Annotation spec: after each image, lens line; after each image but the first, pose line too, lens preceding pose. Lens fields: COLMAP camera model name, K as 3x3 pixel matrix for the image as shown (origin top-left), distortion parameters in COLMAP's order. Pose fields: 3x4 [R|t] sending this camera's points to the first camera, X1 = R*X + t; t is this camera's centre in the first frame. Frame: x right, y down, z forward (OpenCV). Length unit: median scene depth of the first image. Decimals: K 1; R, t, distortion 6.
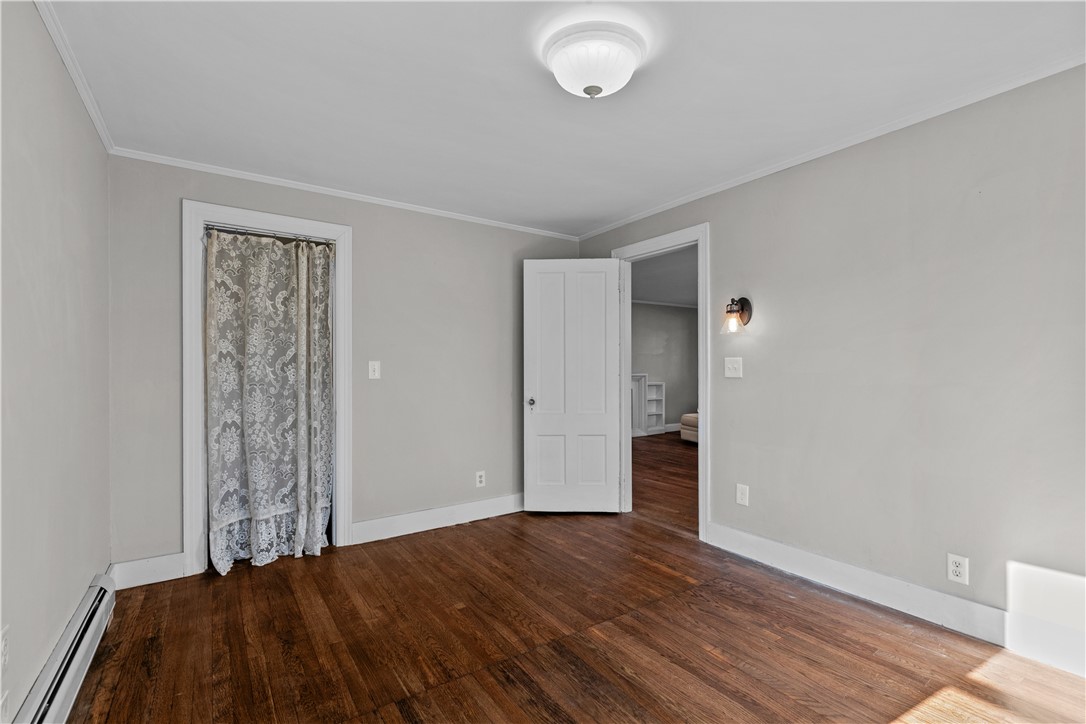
lens RADIAL K [[491.1, 0, 551.1], [0, 491.1, 365.8], [0, 0, 1]] dist [0.001766, 0.000028]
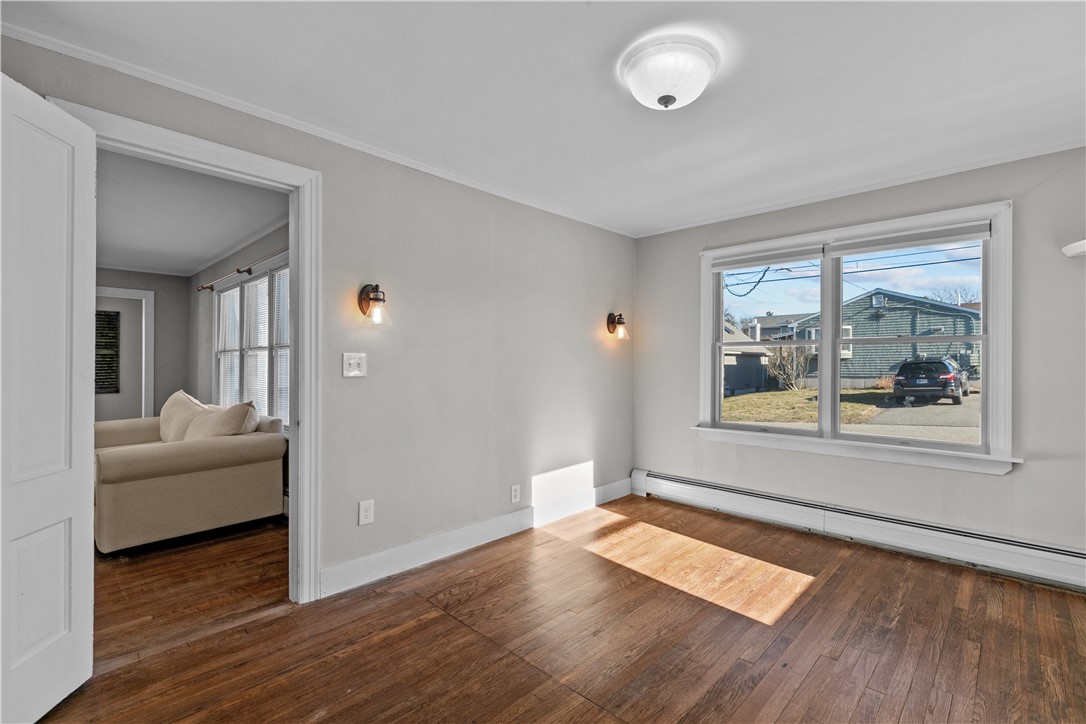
lens RADIAL K [[491.1, 0, 551.1], [0, 491.1, 365.8], [0, 0, 1]] dist [0.001766, 0.000028]
pose [[-0.201103, 0.002030, 0.979568, -0.552690], [-0.001446, 0.999996, -0.002370, 0.007409], [-0.979569, -0.001893, -0.201099, 0.910952]]
